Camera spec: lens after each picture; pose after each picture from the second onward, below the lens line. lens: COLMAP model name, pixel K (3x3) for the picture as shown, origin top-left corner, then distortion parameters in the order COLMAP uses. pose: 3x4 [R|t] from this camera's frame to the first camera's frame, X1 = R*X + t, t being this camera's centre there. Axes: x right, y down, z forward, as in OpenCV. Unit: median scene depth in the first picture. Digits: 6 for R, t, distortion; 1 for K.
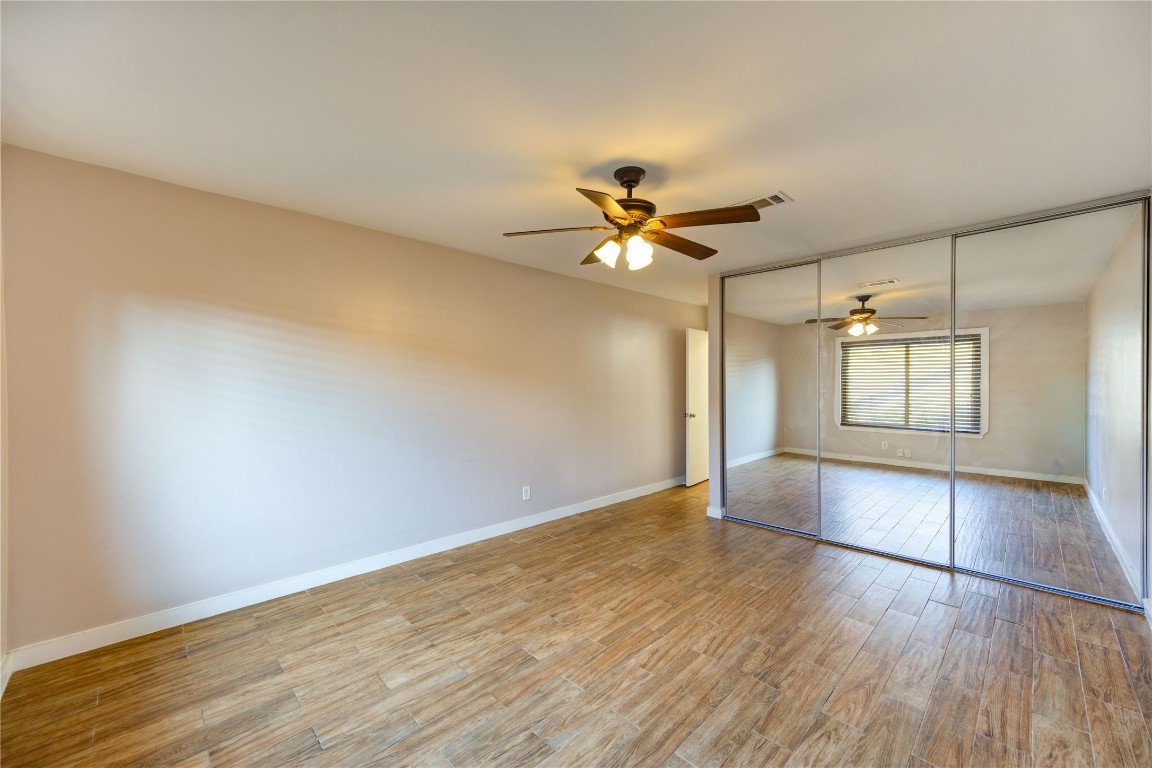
lens RADIAL K [[445.2, 0, 577.1], [0, 445.2, 382.9], [0, 0, 1]] dist [-0.002958, -0.000590]
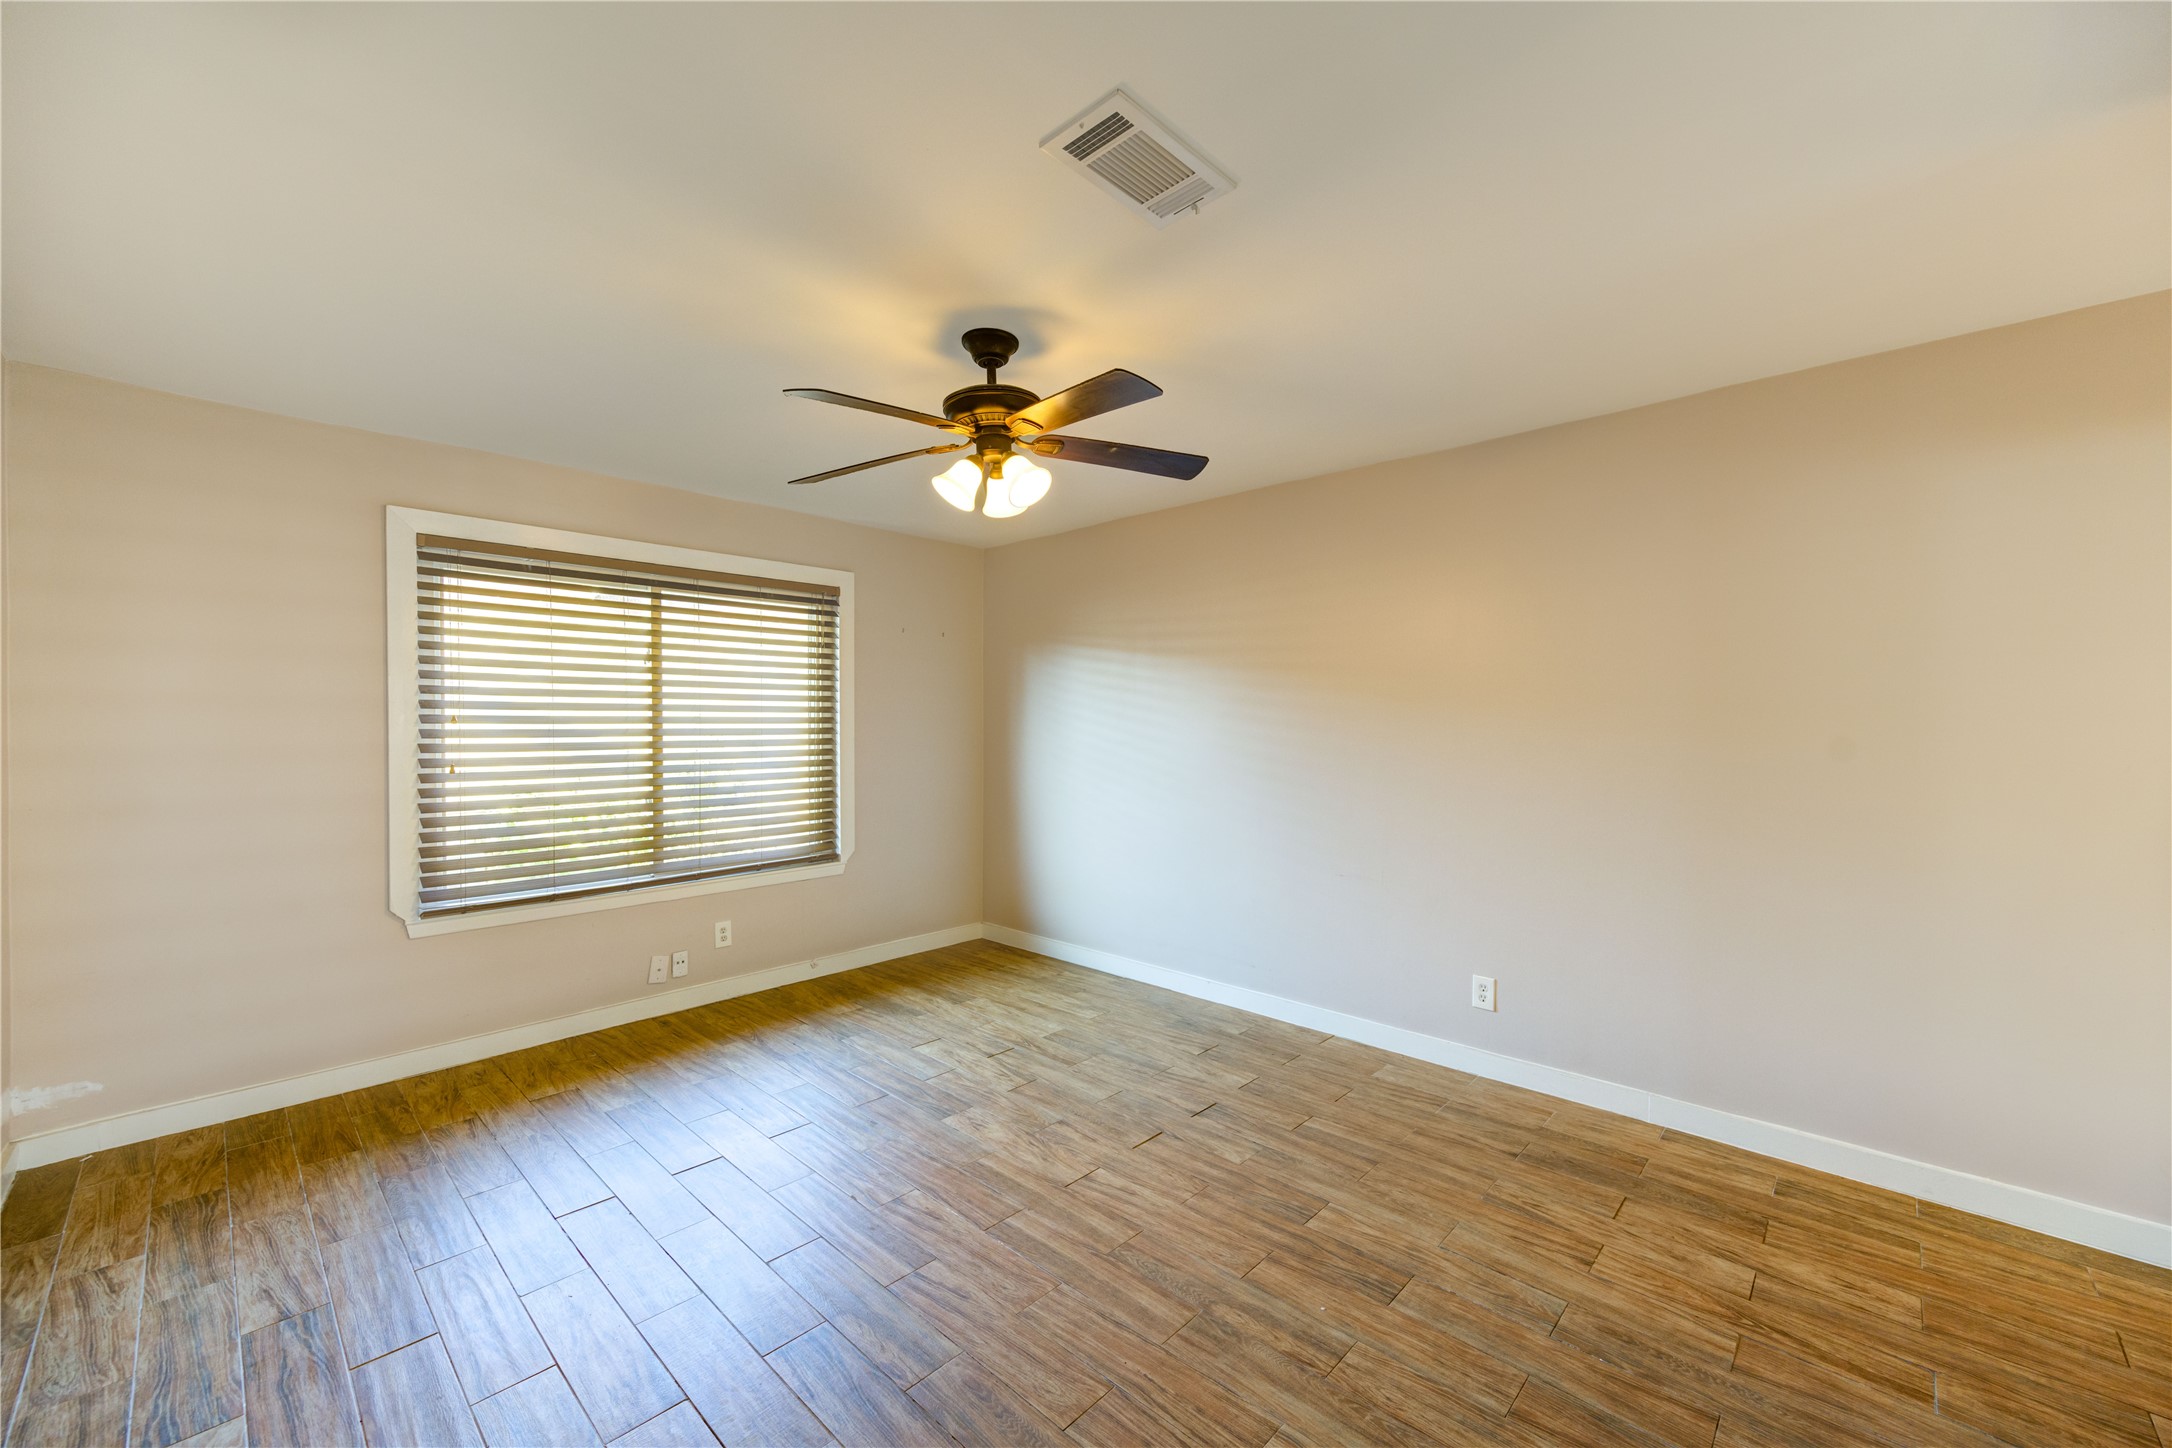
lens RADIAL K [[839.4, 0, 1091.7], [0, 839.4, 717.4], [0, 0, 1]] dist [-0.002958, -0.000590]
pose [[0.052492, -0.002375, -0.998619, 0.907270], [-0.000194, 0.999997, -0.002389, -0.005751], [0.998621, 0.000319, 0.052491, 0.846989]]
